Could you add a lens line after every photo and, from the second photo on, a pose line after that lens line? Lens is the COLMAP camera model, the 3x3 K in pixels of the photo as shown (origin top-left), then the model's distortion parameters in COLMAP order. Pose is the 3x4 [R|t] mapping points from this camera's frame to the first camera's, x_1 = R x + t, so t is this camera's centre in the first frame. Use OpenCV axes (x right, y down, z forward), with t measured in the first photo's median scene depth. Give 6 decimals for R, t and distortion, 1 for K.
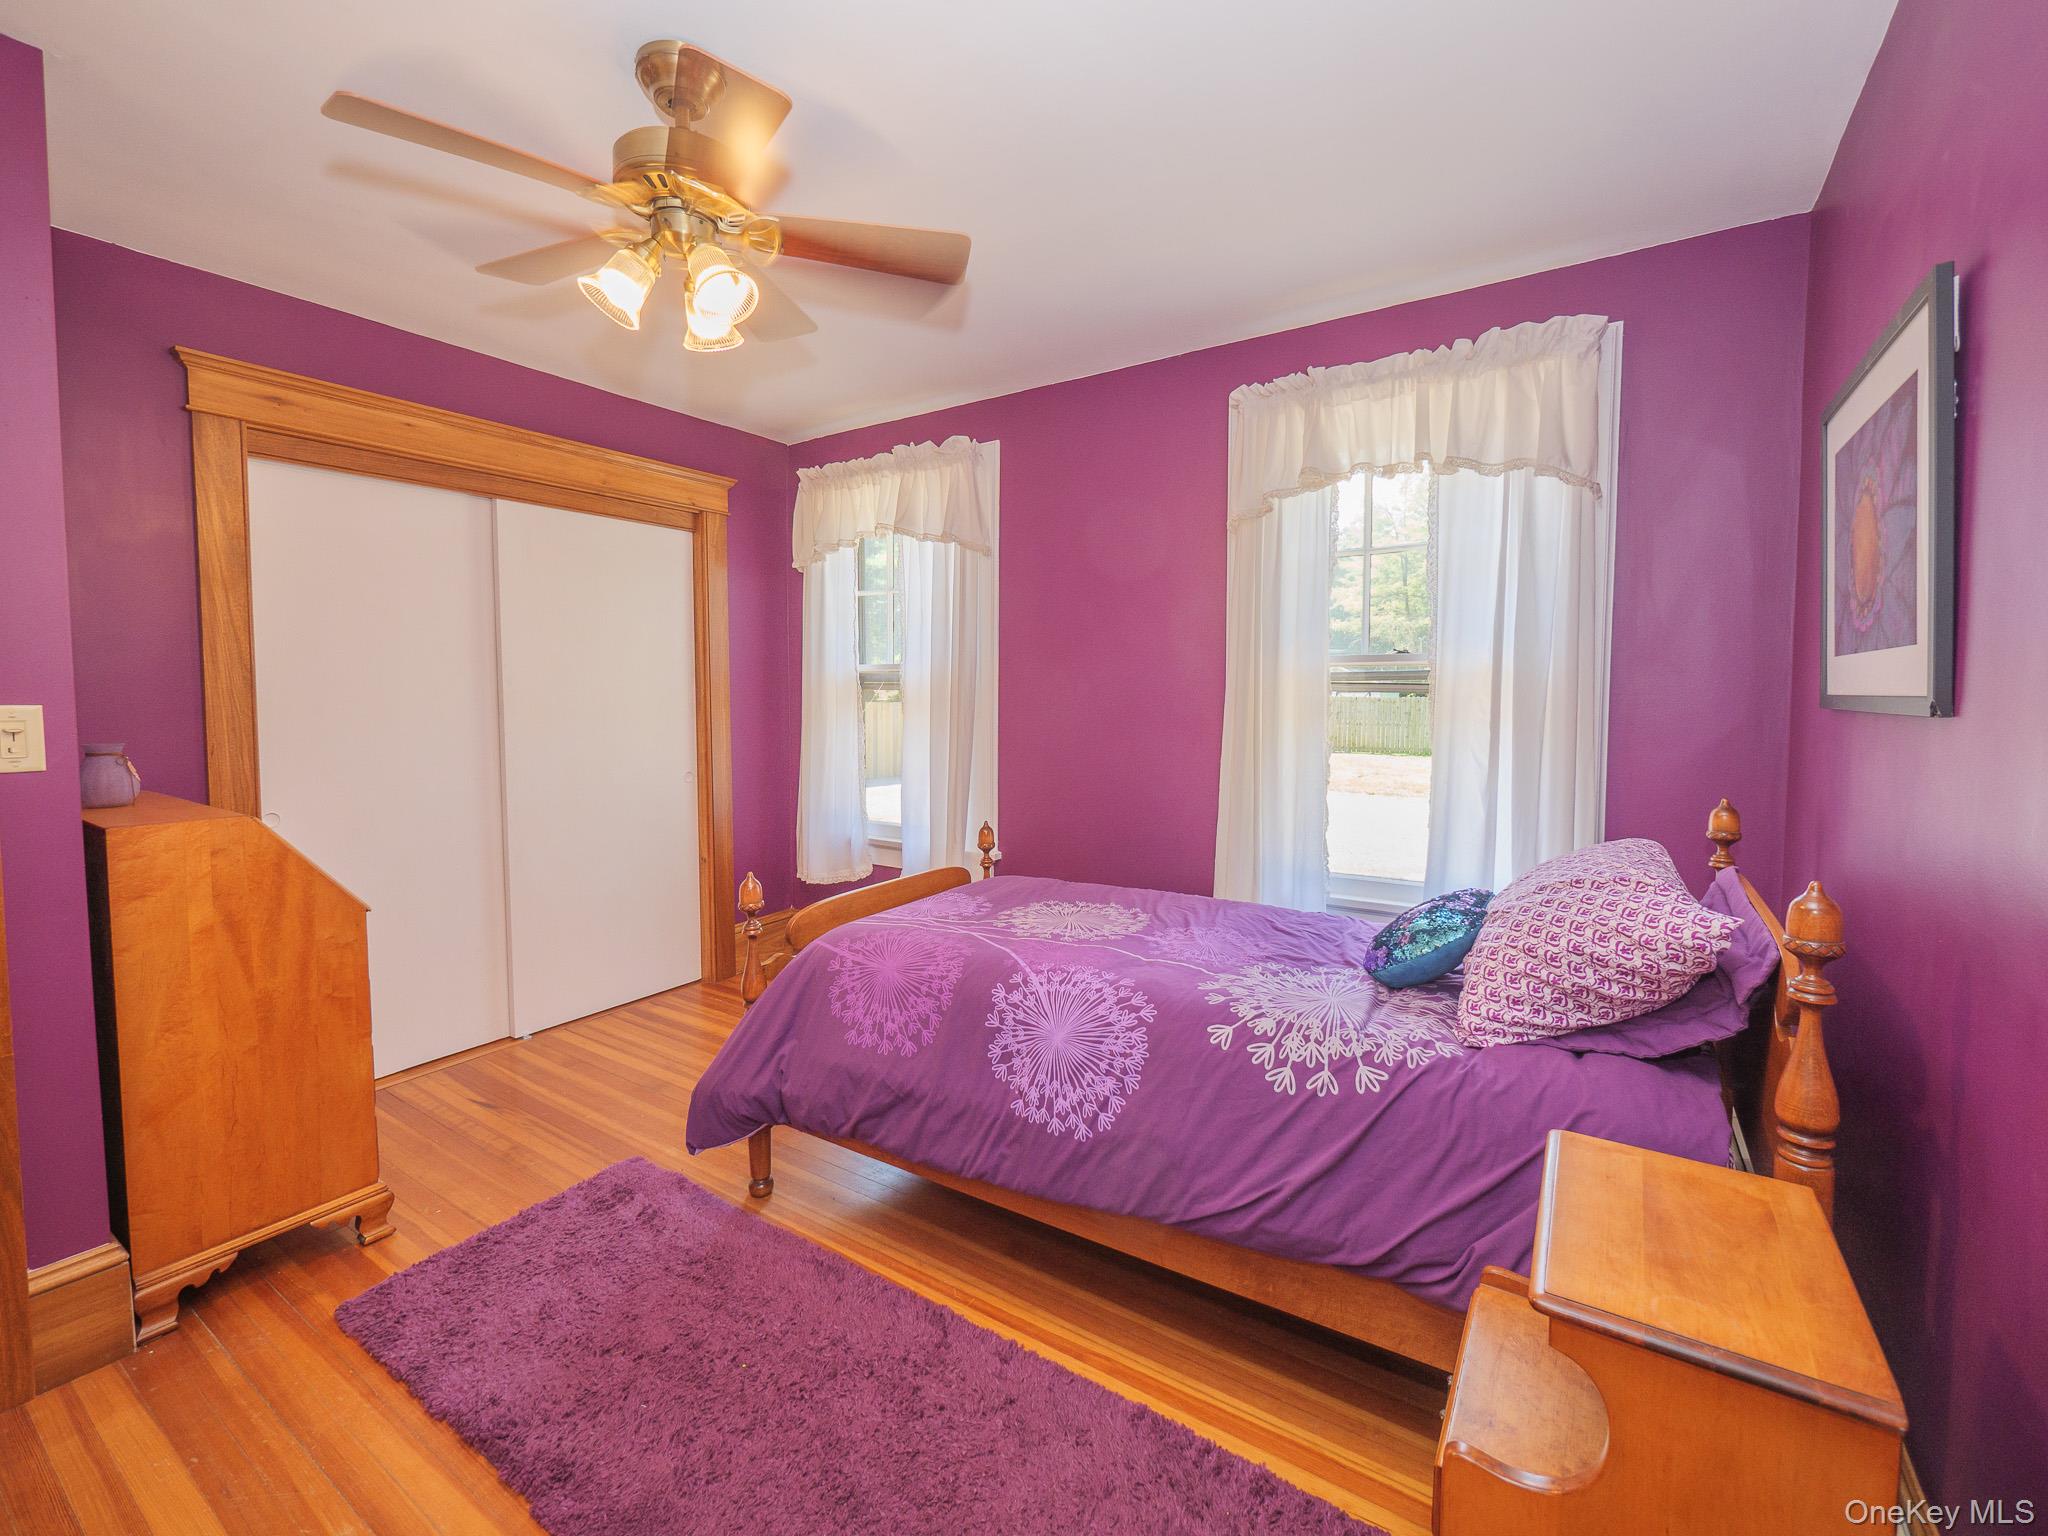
lens RADIAL K [[868.8, 0, 1010.6], [0, 868.8, 741.7], [0, 0, 1]] dist [-0.009282, 0.000469]
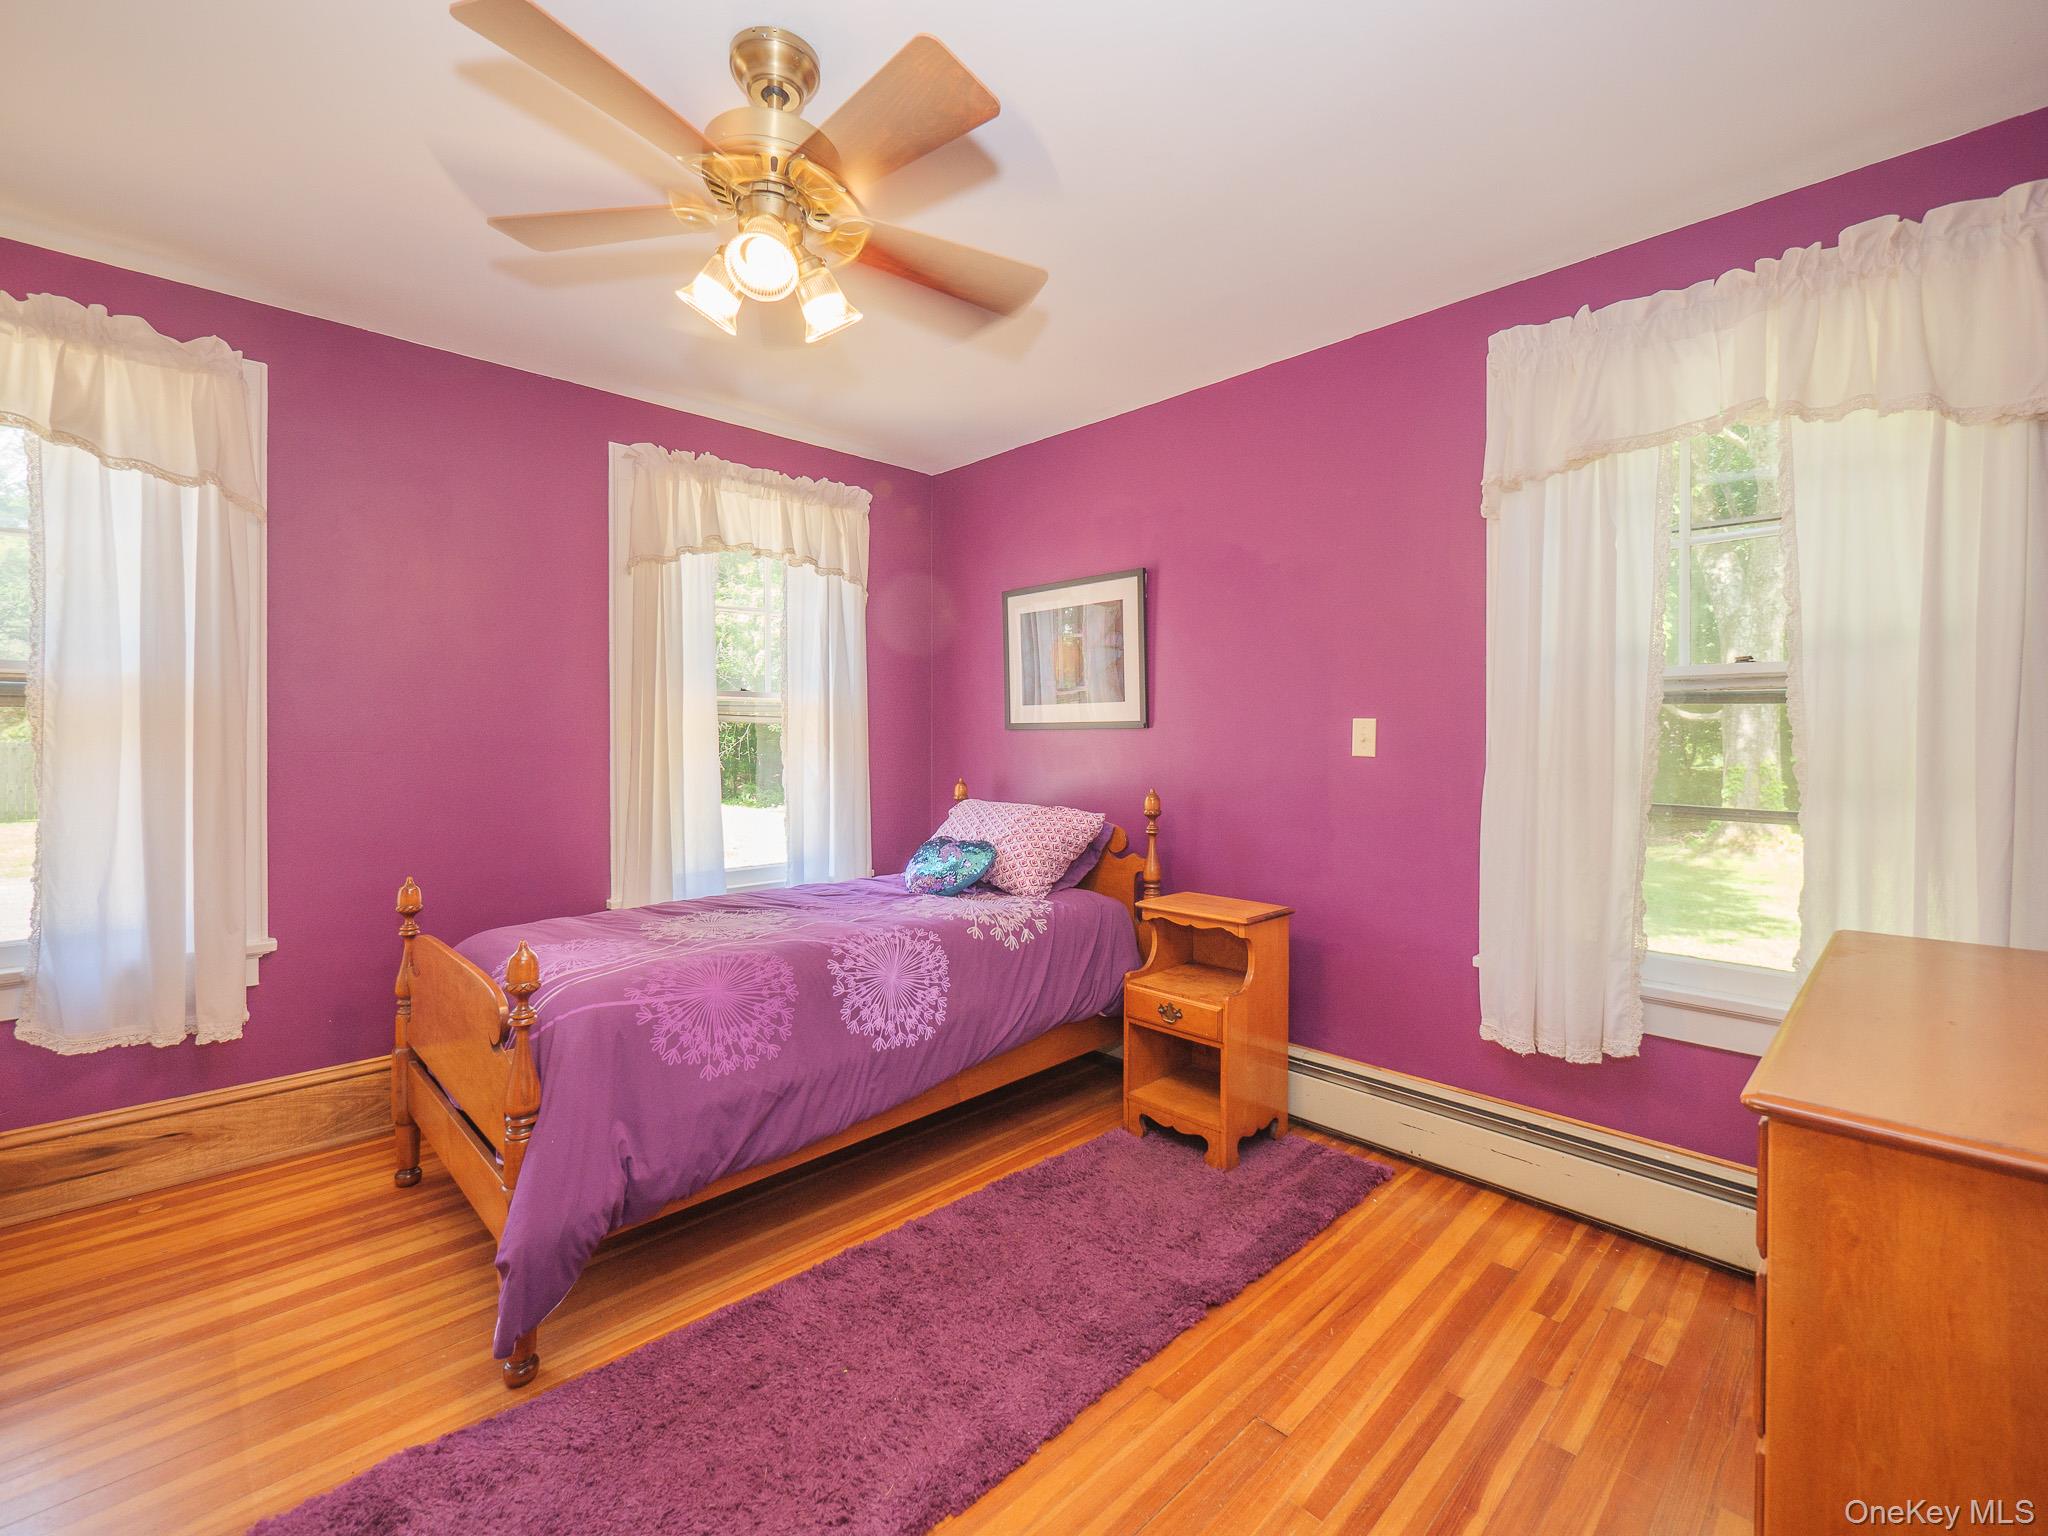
lens RADIAL K [[868.8, 0, 1010.6], [0, 868.8, 741.7], [0, 0, 1]] dist [-0.009282, 0.000469]
pose [[0.234773, -0.005429, 0.972035, -1.119523], [0.053894, 0.998519, -0.007440, 0.008412], [-0.970555, 0.054134, 0.234718, 0.488562]]
